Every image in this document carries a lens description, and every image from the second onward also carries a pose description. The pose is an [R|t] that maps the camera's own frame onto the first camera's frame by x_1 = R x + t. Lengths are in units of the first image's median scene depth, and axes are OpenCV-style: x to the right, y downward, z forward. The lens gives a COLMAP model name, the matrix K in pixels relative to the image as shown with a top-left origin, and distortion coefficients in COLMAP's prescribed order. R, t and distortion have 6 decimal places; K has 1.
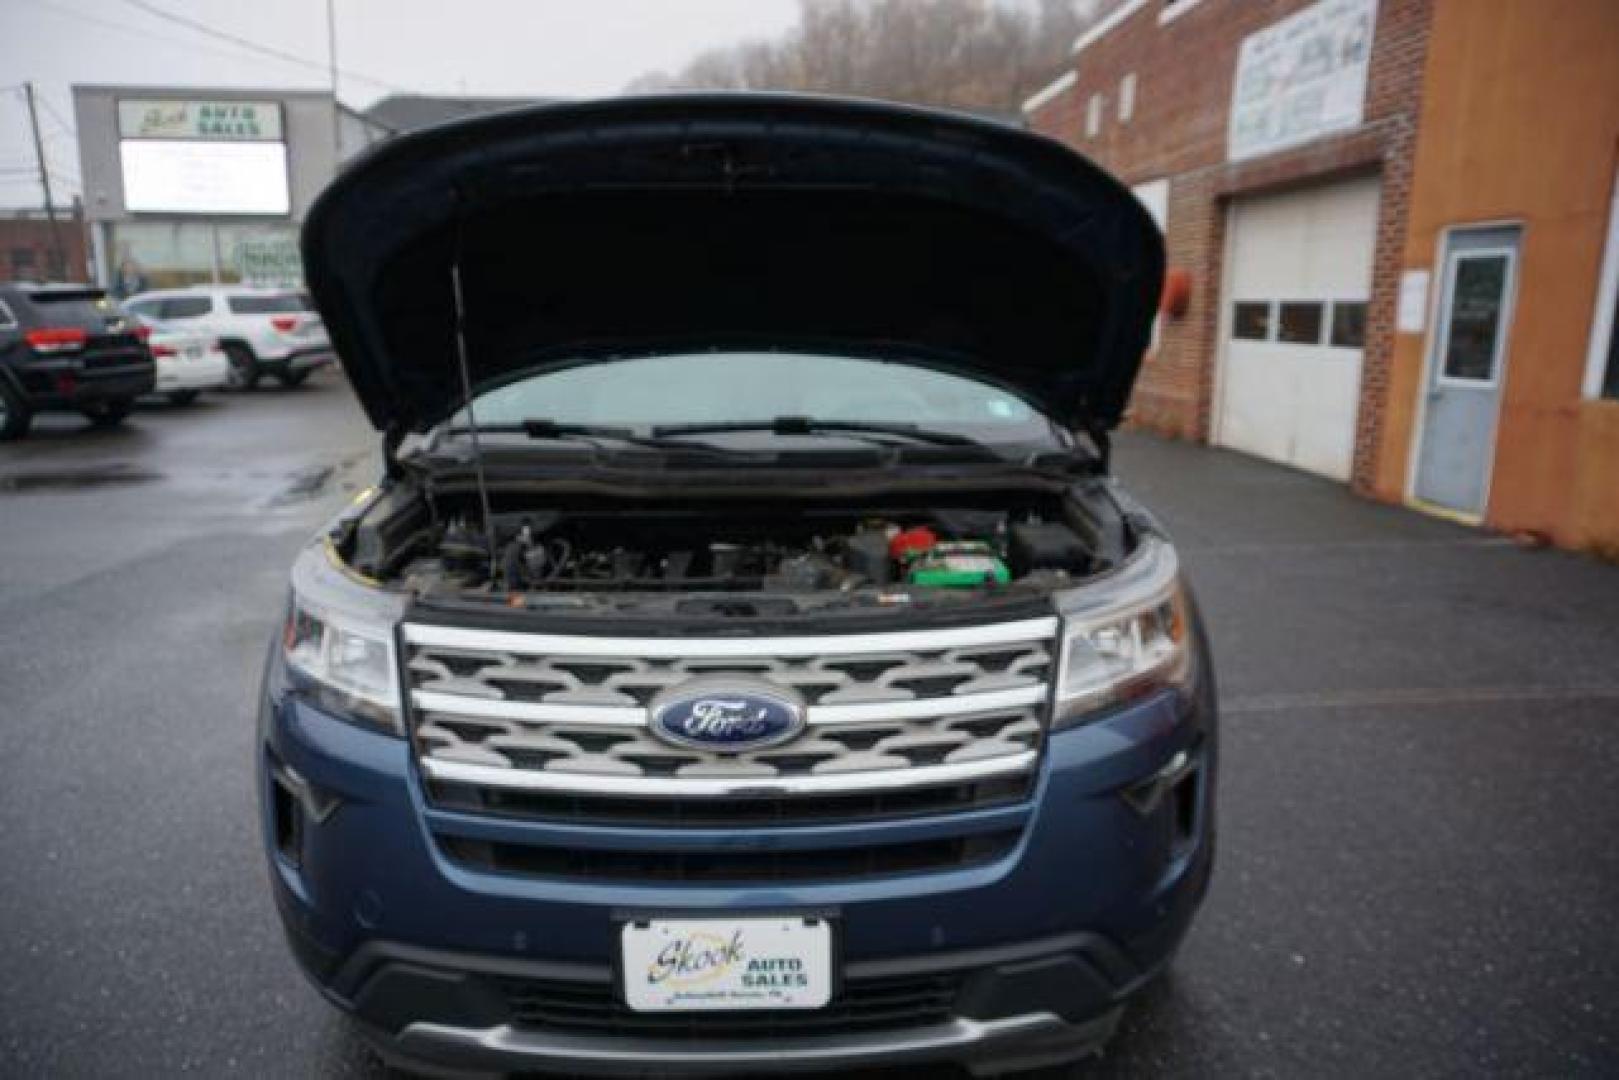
lens RADIAL K [[1102.5, 0, 813.9], [0, 1102.5, 550.1], [0, 0, 1]] dist [-0.050368, 0.032822]
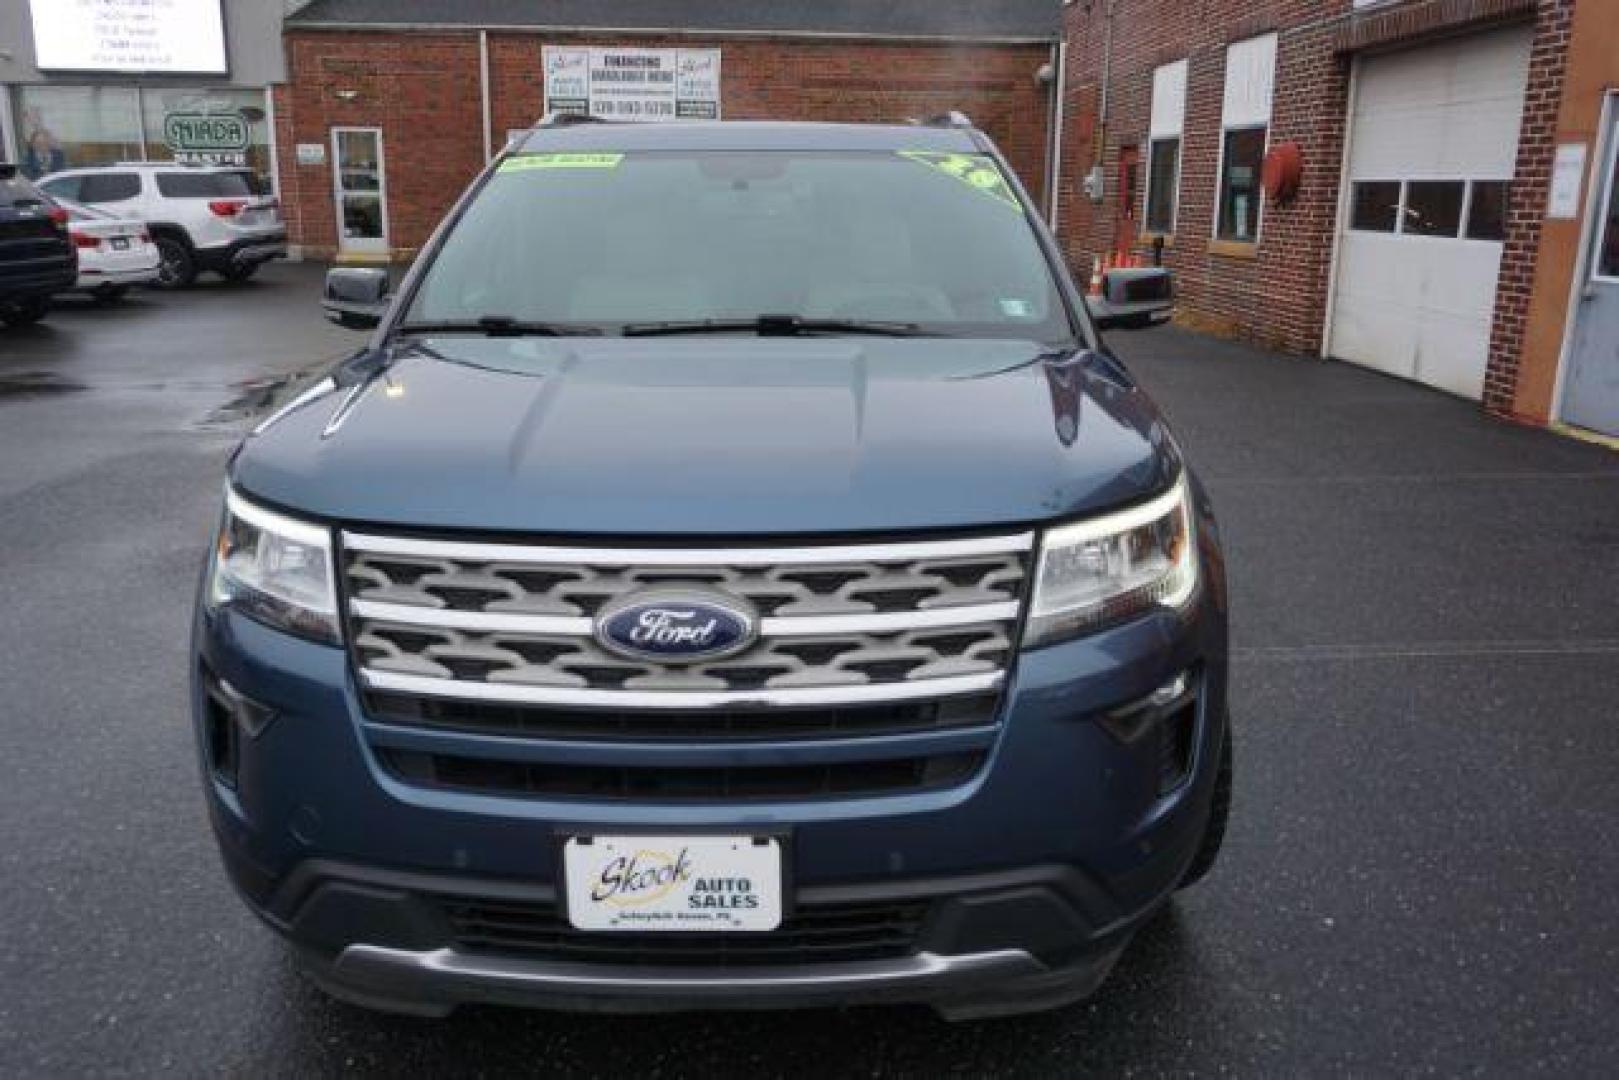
lens RADIAL K [[1300.1, 0, 797.5], [0, 1300.1, 543.3], [0, 0, 1]] dist [-0.031287, 0.037959]
pose [[0.999234, 0.011056, -0.037549, 0.055026], [-0.009224, 0.998775, 0.048623, 0.018704], [0.038041, -0.048240, 0.998111, -0.093822]]
